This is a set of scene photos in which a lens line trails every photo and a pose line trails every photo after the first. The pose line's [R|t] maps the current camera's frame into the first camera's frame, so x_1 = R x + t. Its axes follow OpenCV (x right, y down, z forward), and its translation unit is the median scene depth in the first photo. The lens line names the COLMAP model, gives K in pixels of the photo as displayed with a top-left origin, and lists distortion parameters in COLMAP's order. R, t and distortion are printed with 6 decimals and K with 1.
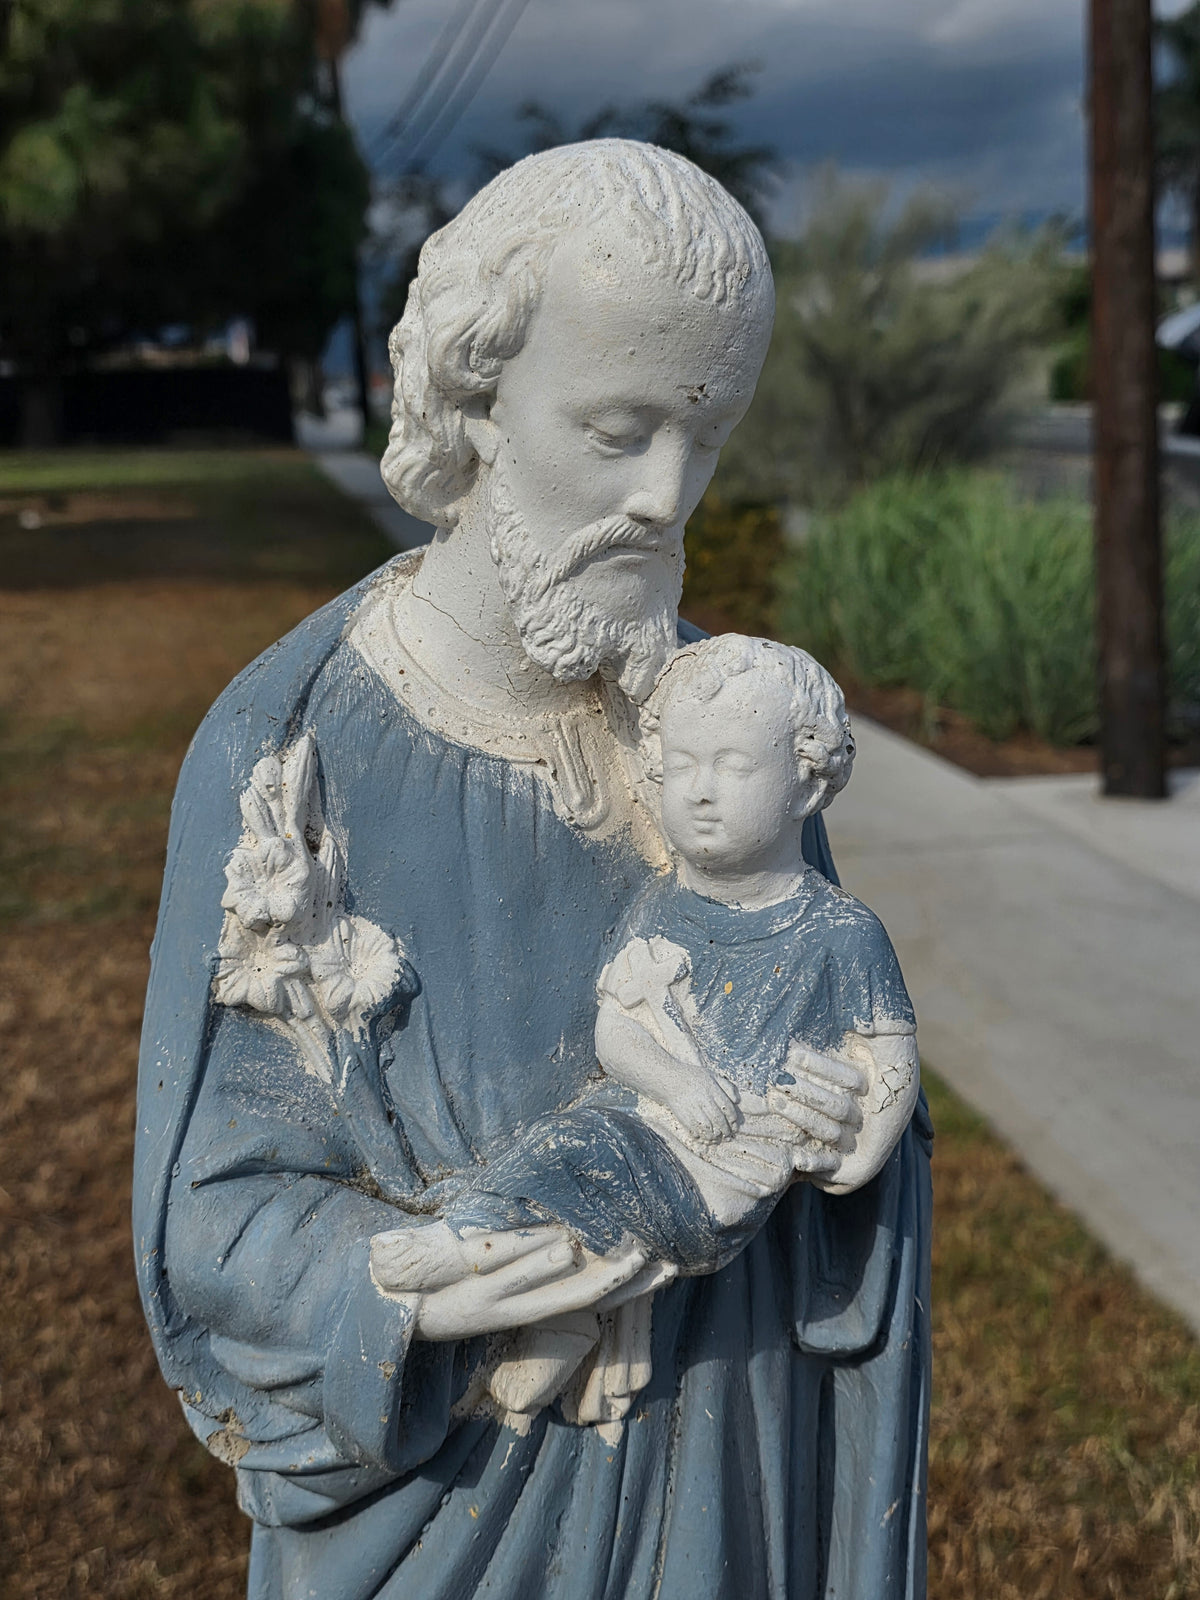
lens RADIAL K [[1904.6, 0, 600.0], [0, 1904.6, 800.0], [0, 0, 1]] dist [0.182626, -0.530319]
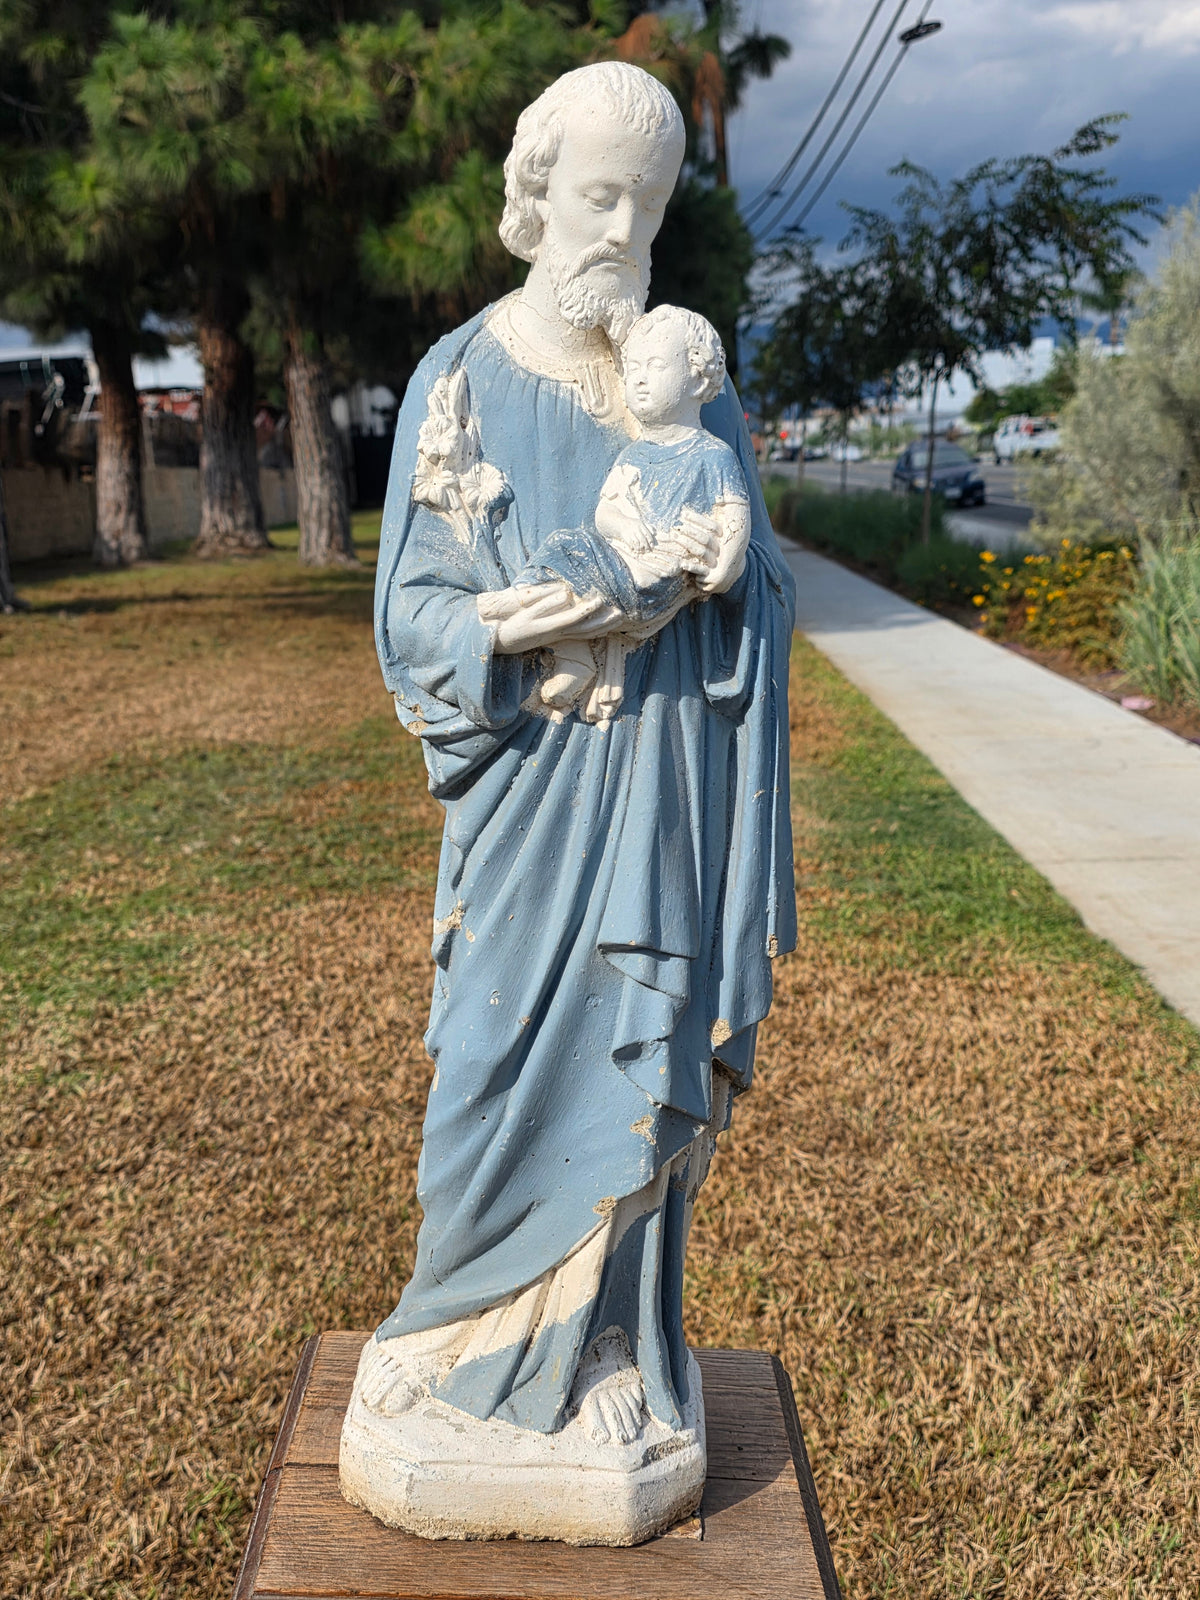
lens RADIAL K [[1901.2, 0, 604.3], [0, 1901.2, 832.0], [0, 0, 1]] dist [0.114595, -0.235818]
pose [[0.981730, 0.030033, -0.187894, 0.390818], [-0.033008, 0.999374, -0.012725, 0.478705], [0.187394, 0.018695, 0.982107, -0.948951]]
